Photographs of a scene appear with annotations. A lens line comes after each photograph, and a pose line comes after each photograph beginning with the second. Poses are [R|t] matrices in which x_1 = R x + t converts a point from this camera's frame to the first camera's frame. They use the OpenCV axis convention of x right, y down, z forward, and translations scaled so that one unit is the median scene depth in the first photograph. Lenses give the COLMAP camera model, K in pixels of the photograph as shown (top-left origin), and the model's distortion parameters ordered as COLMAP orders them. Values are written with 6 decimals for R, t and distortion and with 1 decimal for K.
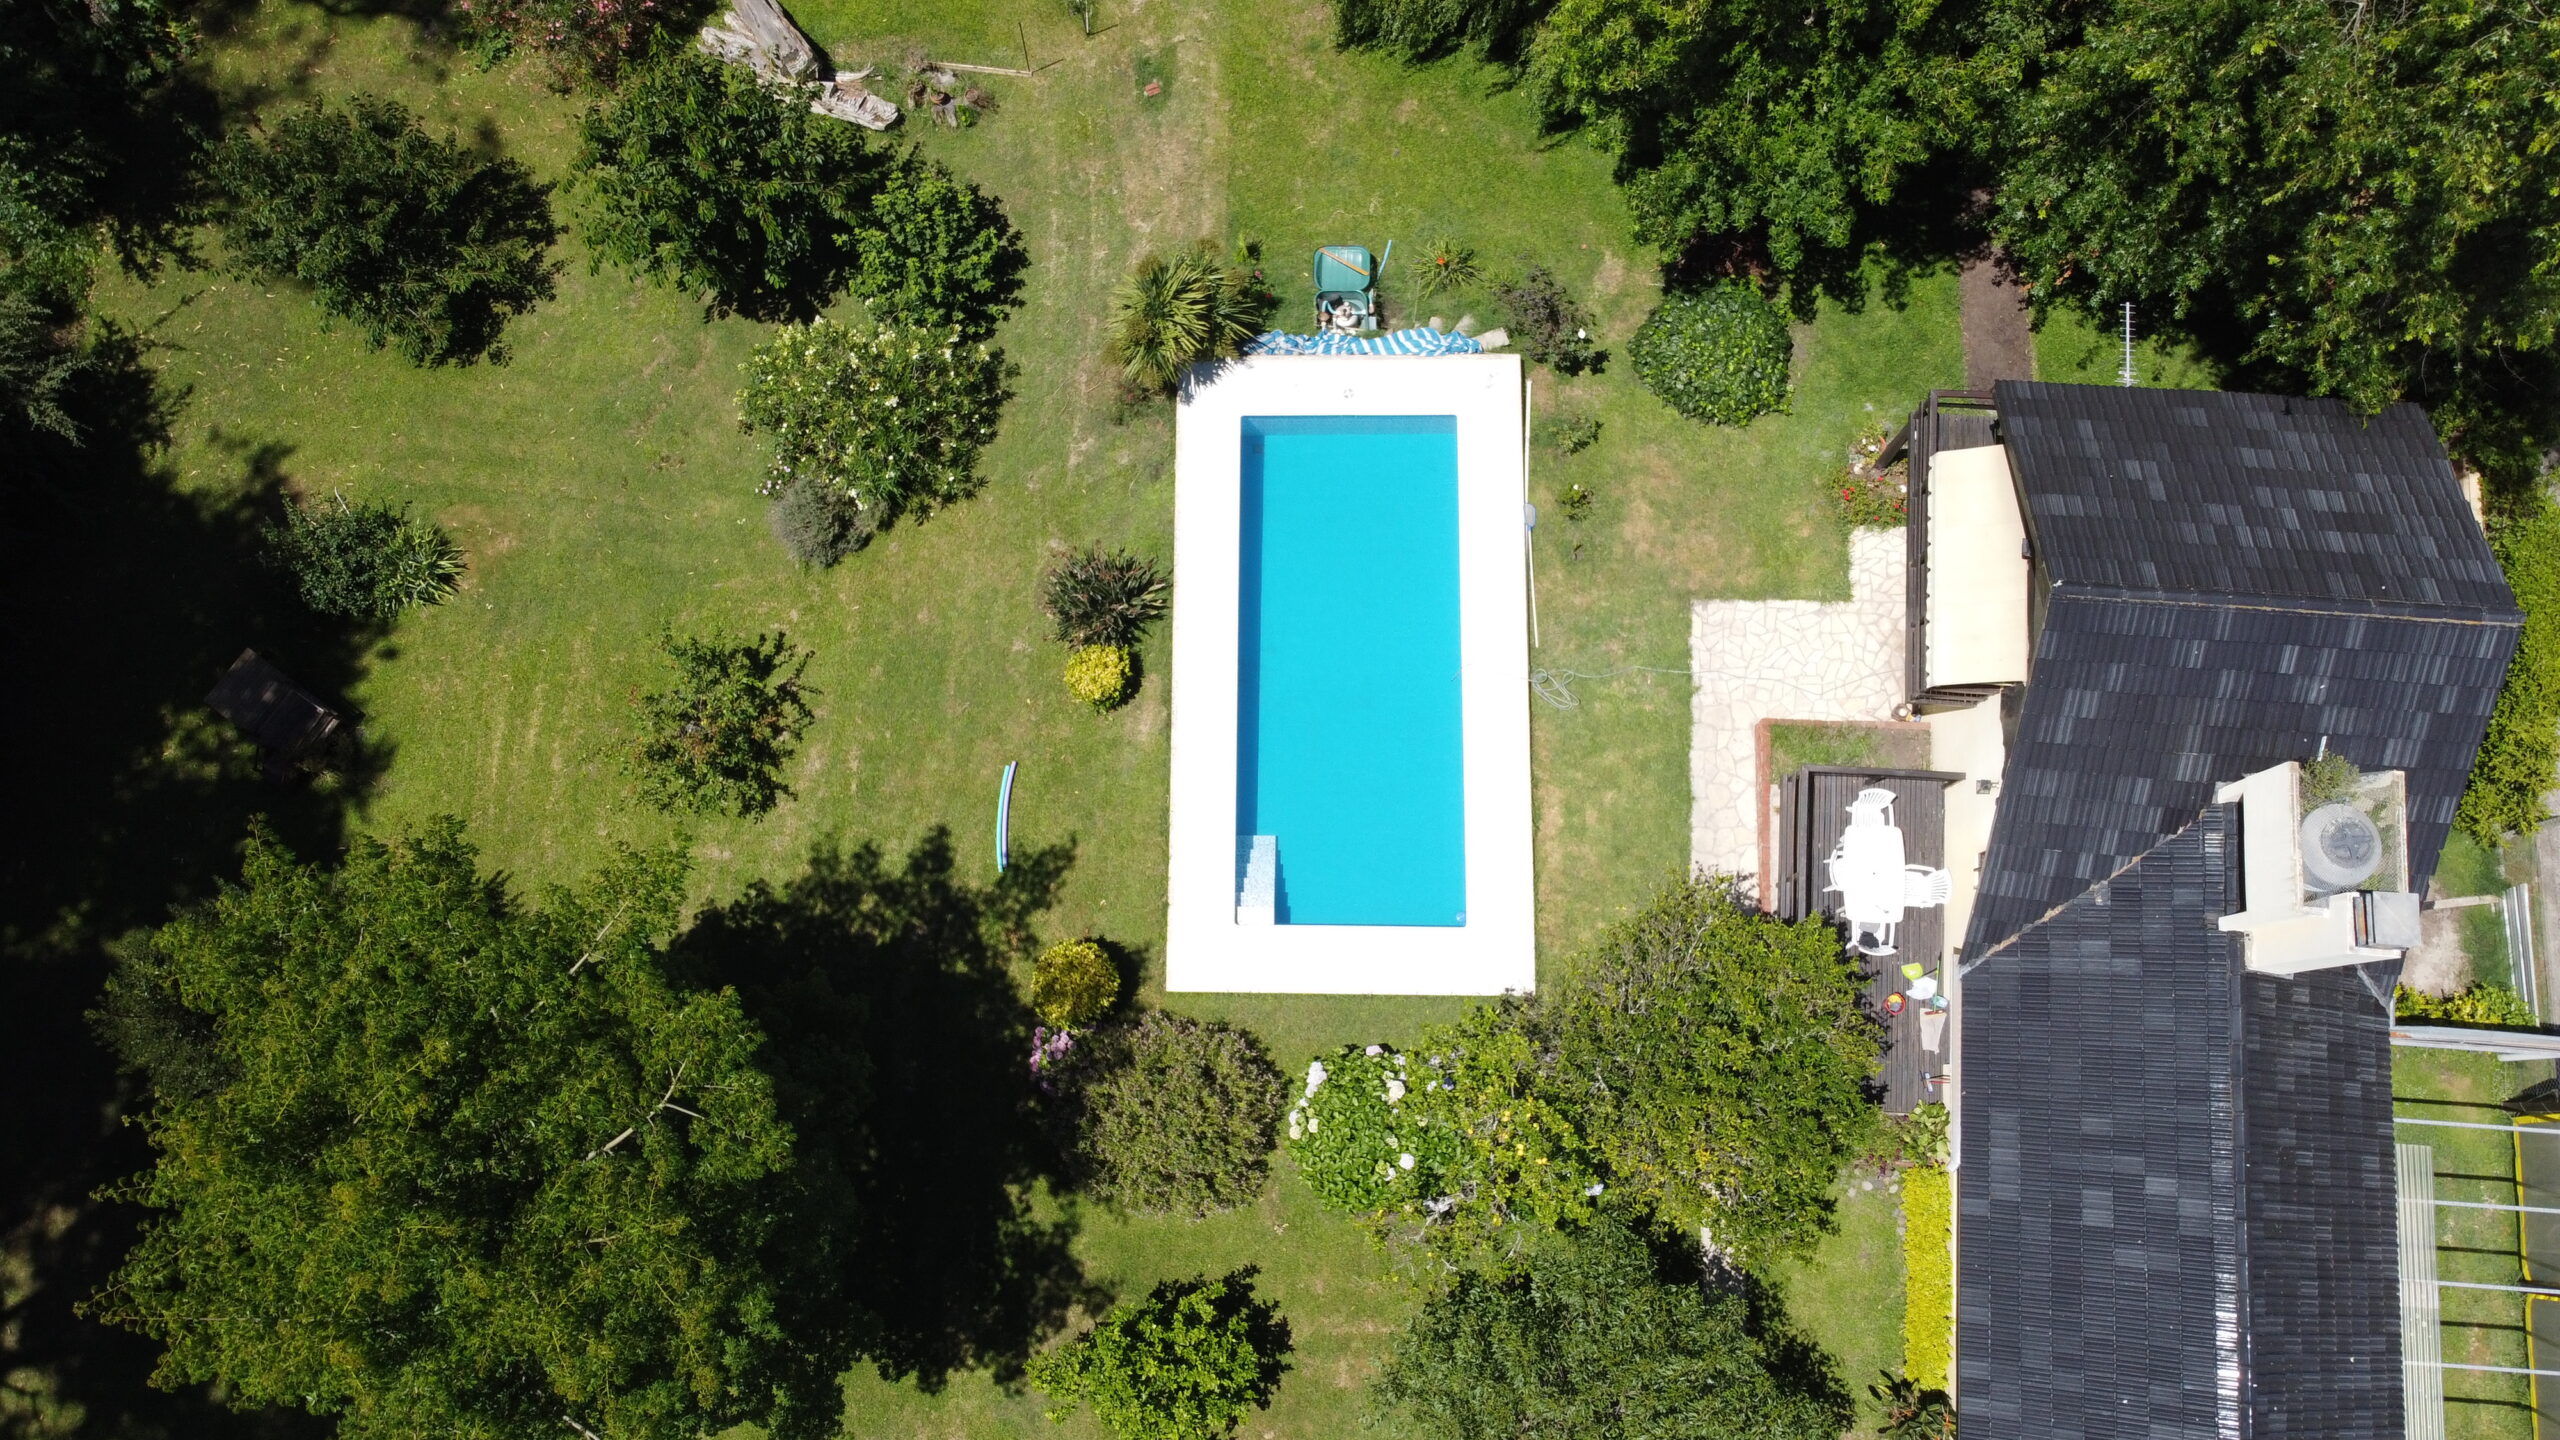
lens RADIAL K [[1963.7, 0, 1280.0], [0, 1963.7, 720.0], [0, 0, 1]] dist [-0.010268, 0.003787]
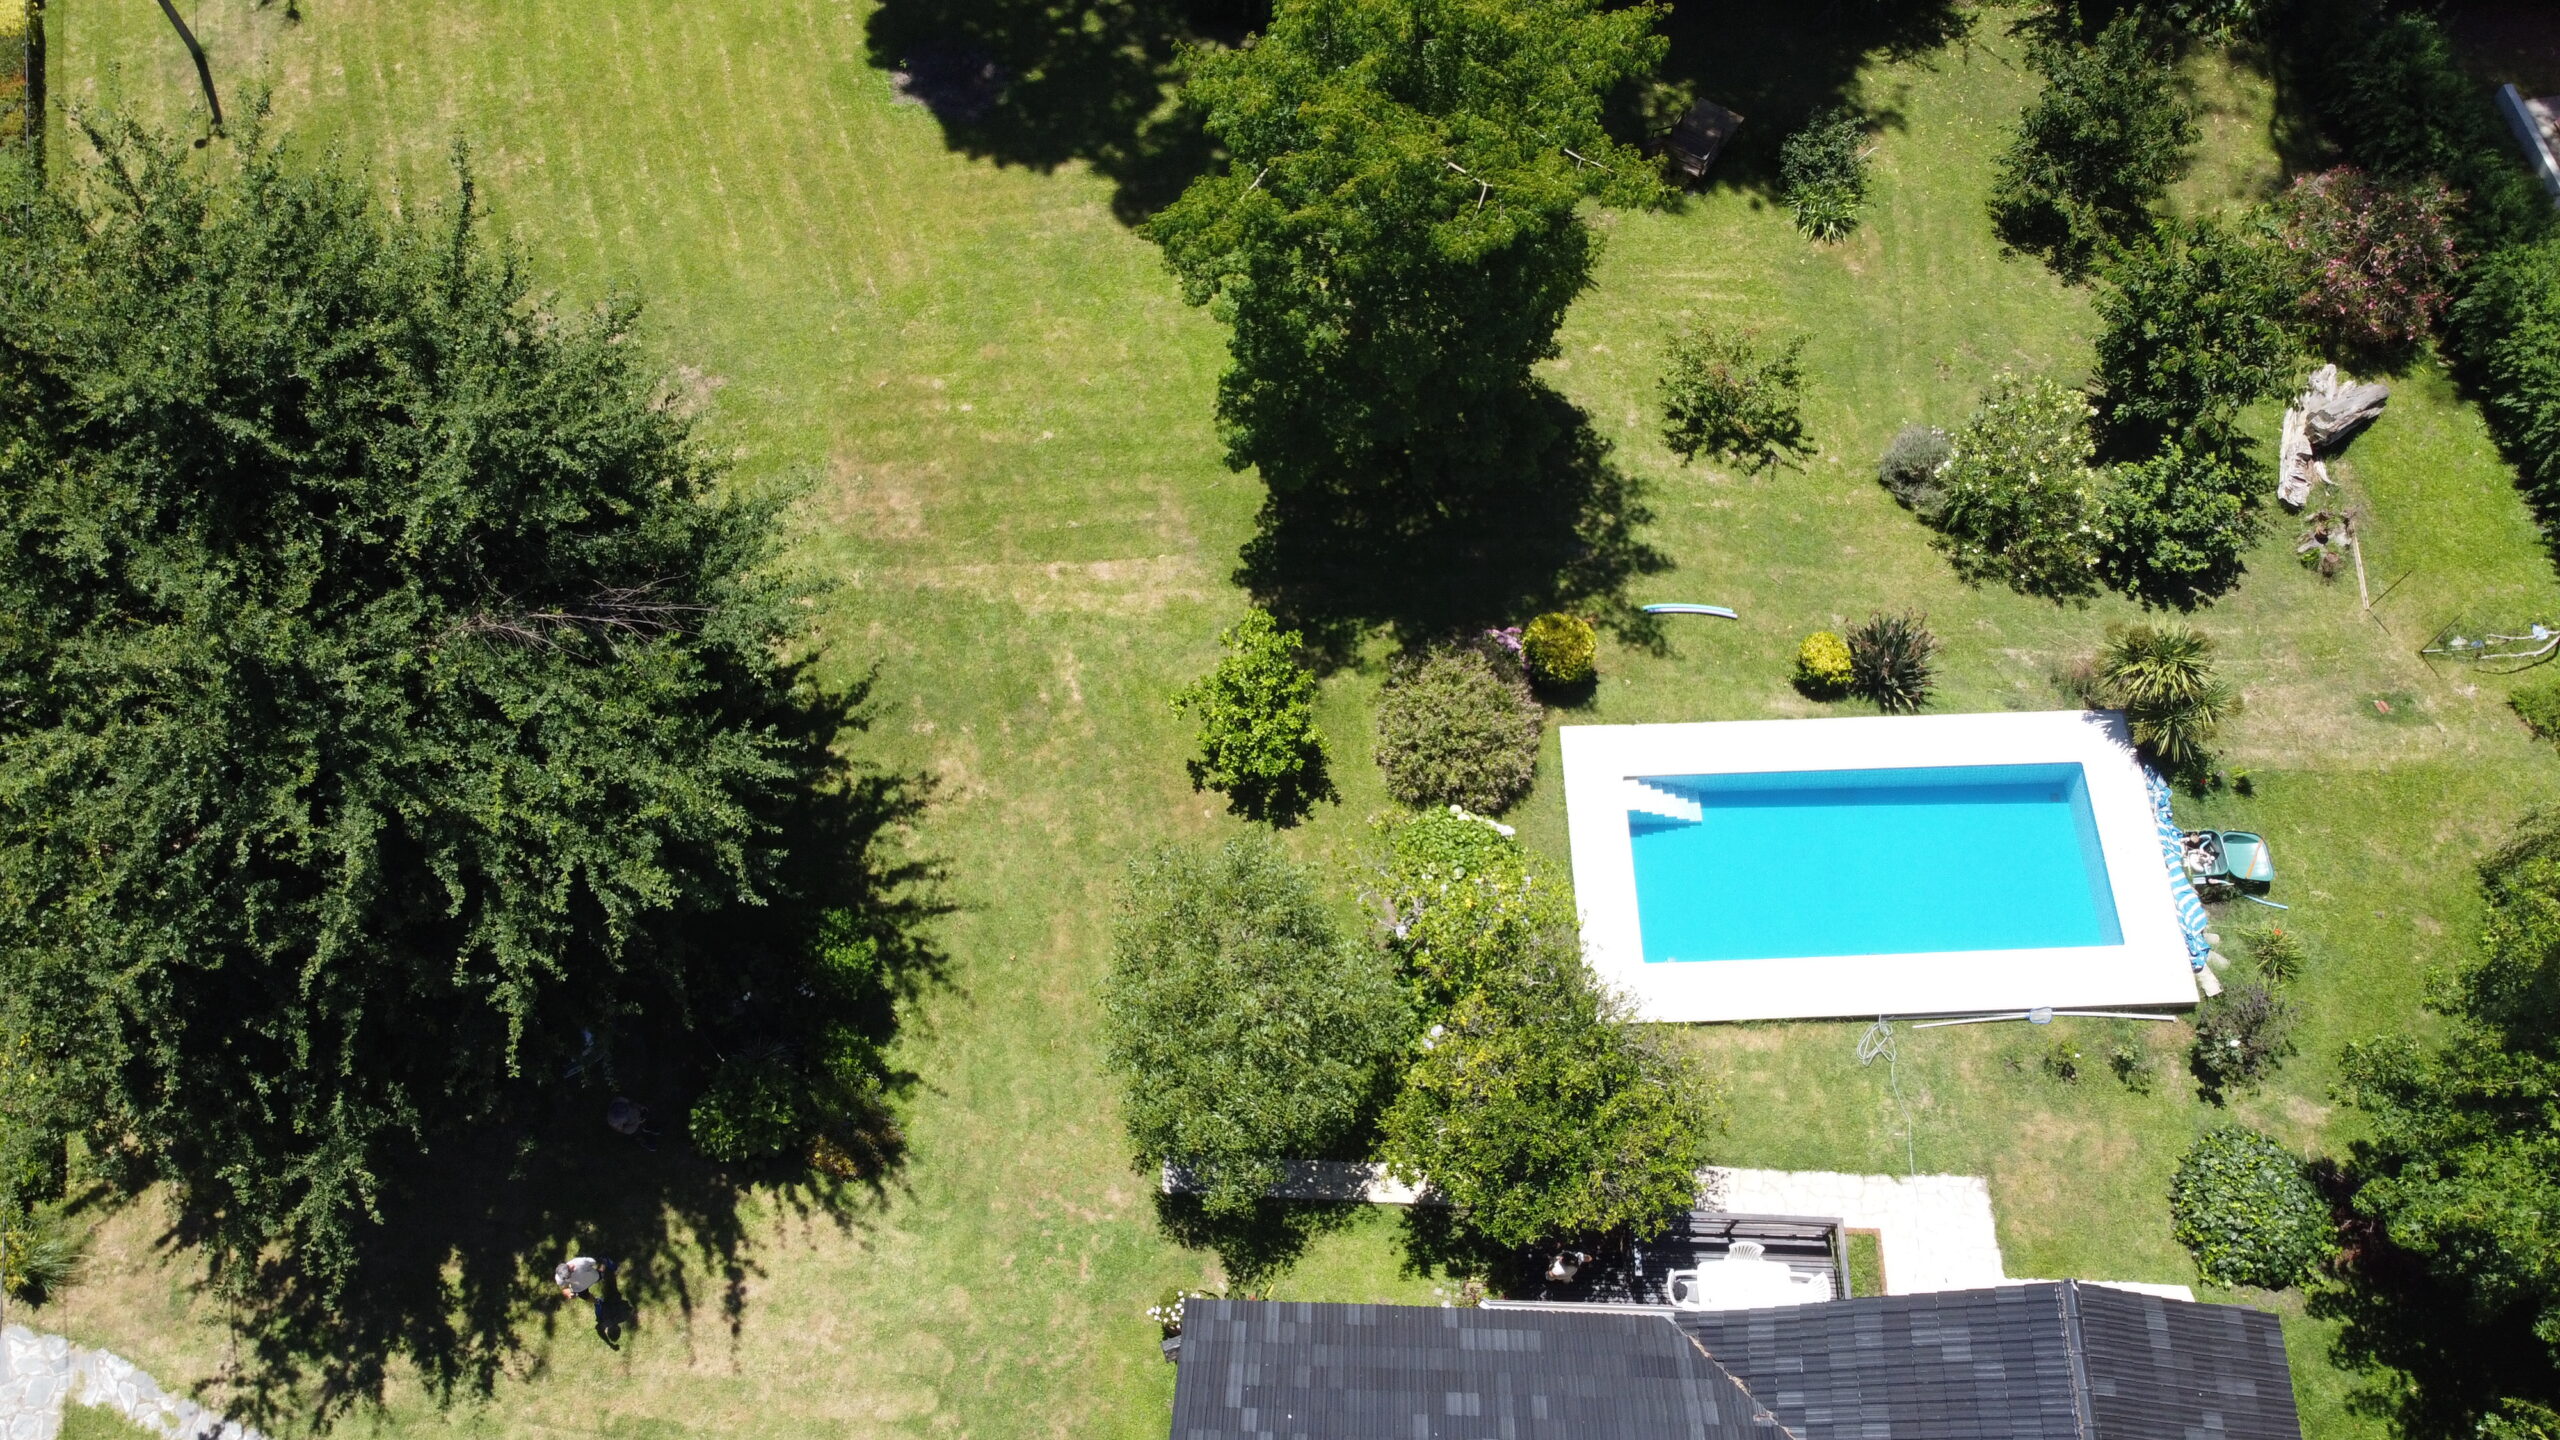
lens RADIAL K [[1963.7, 0, 1280.0], [0, 1963.7, 720.0], [0, 0, 1]] dist [-0.010268, 0.003787]
pose [[0.032776, 0.899920, -0.434821, 0.421541], [-0.977505, 0.119557, 0.173755, 0.091396], [0.208352, 0.419345, 0.883595, -0.079606]]
